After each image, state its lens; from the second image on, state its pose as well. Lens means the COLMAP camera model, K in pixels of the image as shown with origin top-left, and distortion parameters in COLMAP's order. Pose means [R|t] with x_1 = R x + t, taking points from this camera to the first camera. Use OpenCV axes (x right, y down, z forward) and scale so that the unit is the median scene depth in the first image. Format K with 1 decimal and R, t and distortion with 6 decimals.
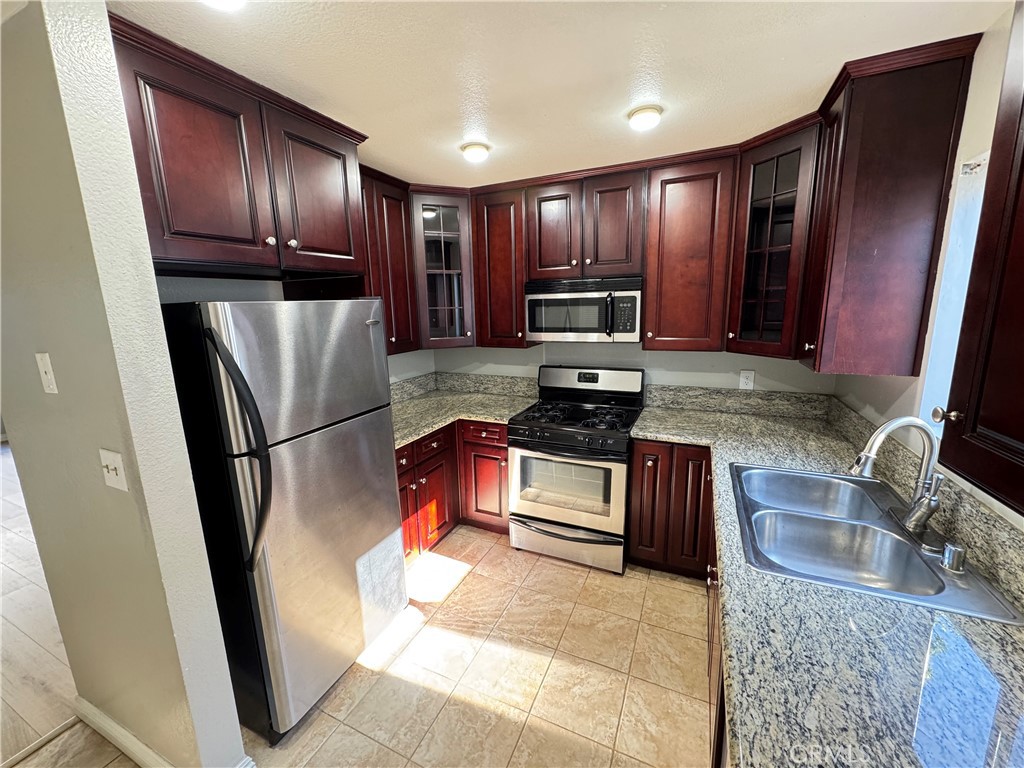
lens RADIAL K [[410.3, 0, 512.1], [0, 410.3, 381.6], [0, 0, 1]] dist [0.001176, -0.000135]
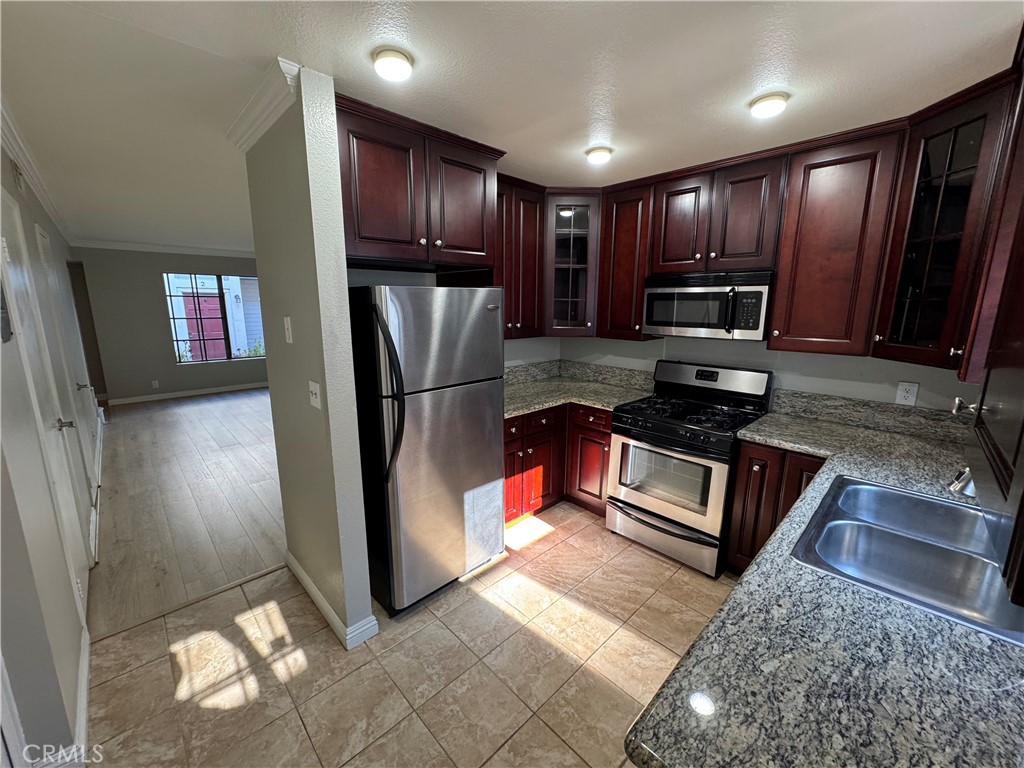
lens RADIAL K [[410.3, 0, 509.3], [0, 410.3, 381.1], [0, 0, 1]] dist [0.001176, -0.000135]
pose [[0.930980, 0.097186, -0.351895, 0.136764], [-0.094566, 0.995213, 0.024672, 0.034158], [0.352609, 0.010308, 0.935714, -0.101337]]
